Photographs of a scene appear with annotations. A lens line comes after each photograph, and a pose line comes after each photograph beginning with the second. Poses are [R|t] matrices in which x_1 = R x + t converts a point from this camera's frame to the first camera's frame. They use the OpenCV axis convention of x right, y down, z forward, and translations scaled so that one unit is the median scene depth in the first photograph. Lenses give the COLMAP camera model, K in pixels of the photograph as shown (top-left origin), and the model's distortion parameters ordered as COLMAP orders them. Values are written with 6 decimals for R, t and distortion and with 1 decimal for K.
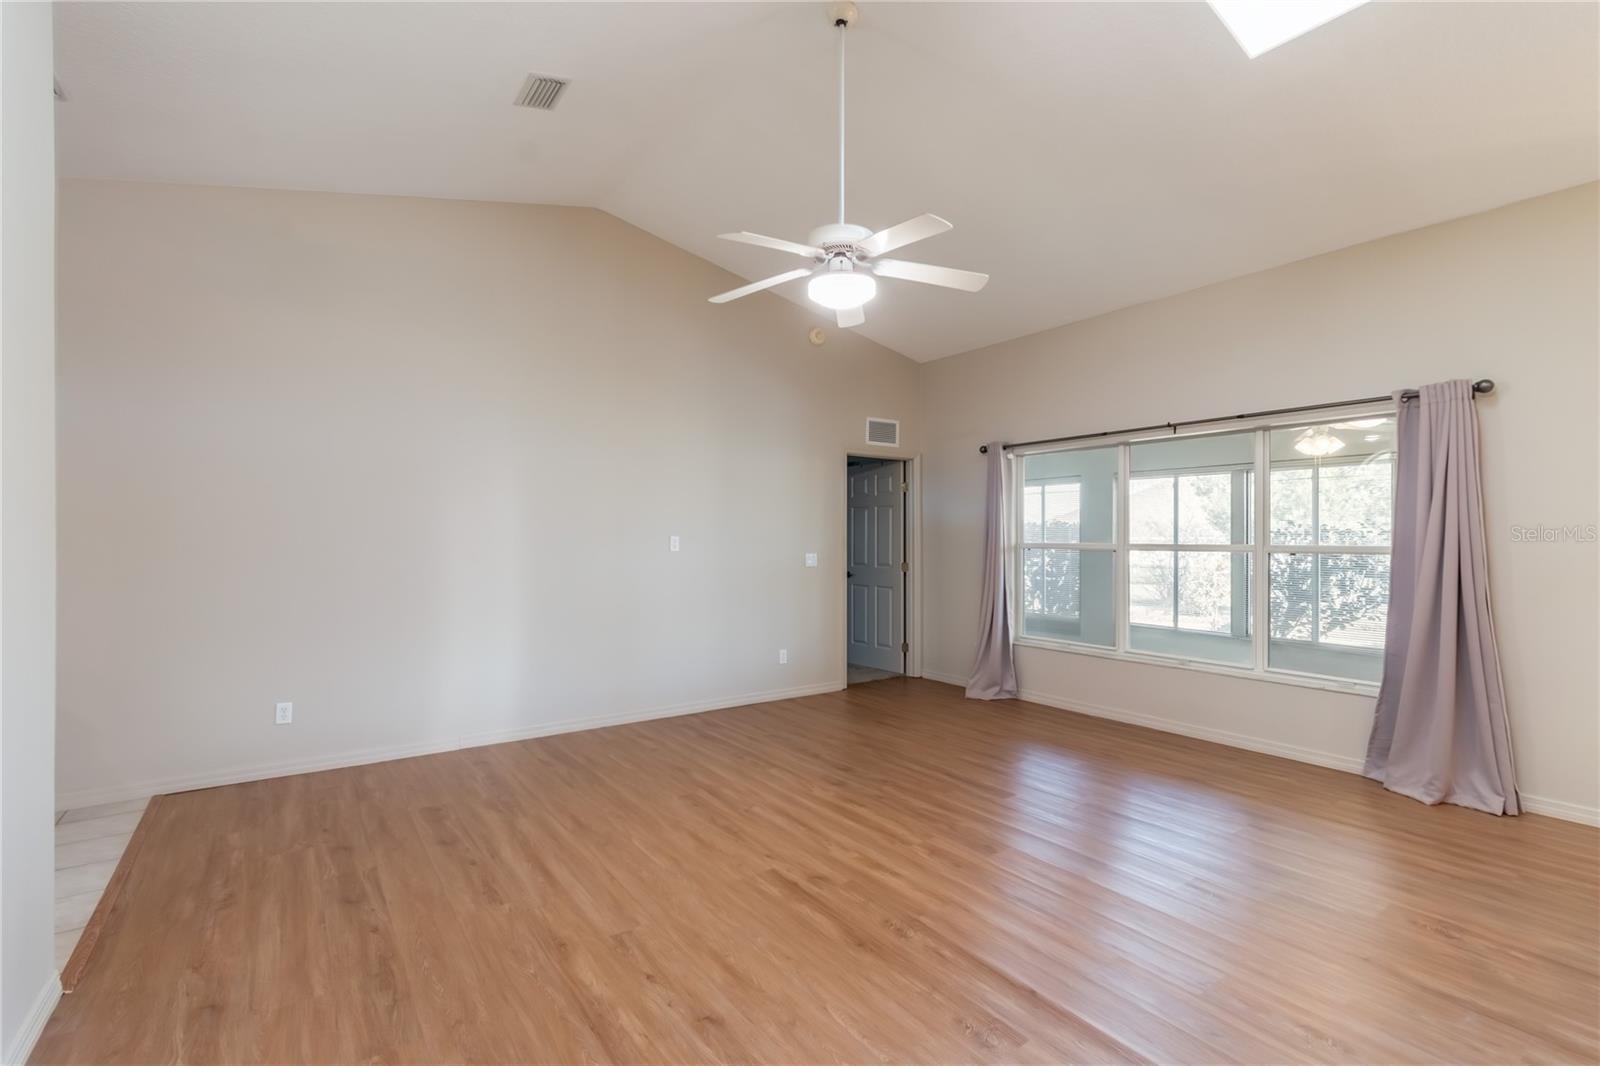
lens RADIAL K [[728.5, 0, 813.0], [0, 728.5, 533.4], [0, 0, 1]] dist [-0.001916, -0.000475]
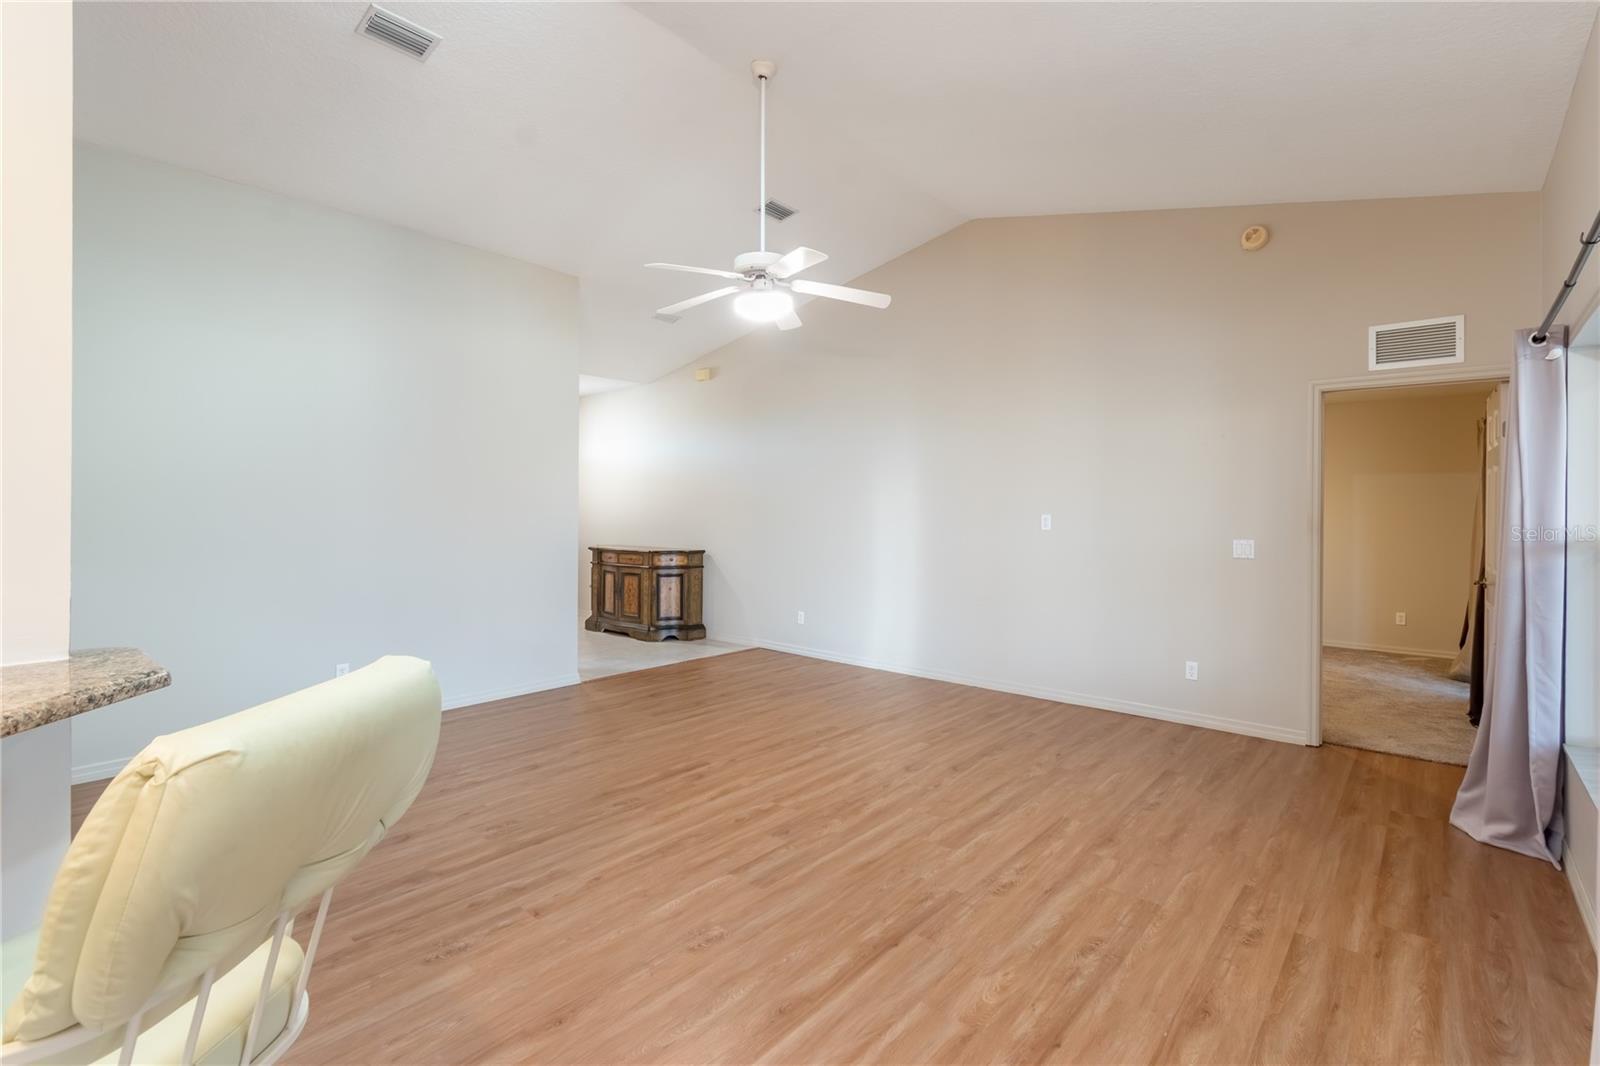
lens RADIAL K [[747.4, 0, 803.3], [0, 747.4, 512.2], [0, 0, 1]] dist [-0.001890, -0.000336]
pose [[0.229384, 0.007243, -0.973309, 1.005520], [-0.001727, 0.999974, 0.007034, -0.007984], [0.973334, 0.000067, 0.229391, 0.649553]]
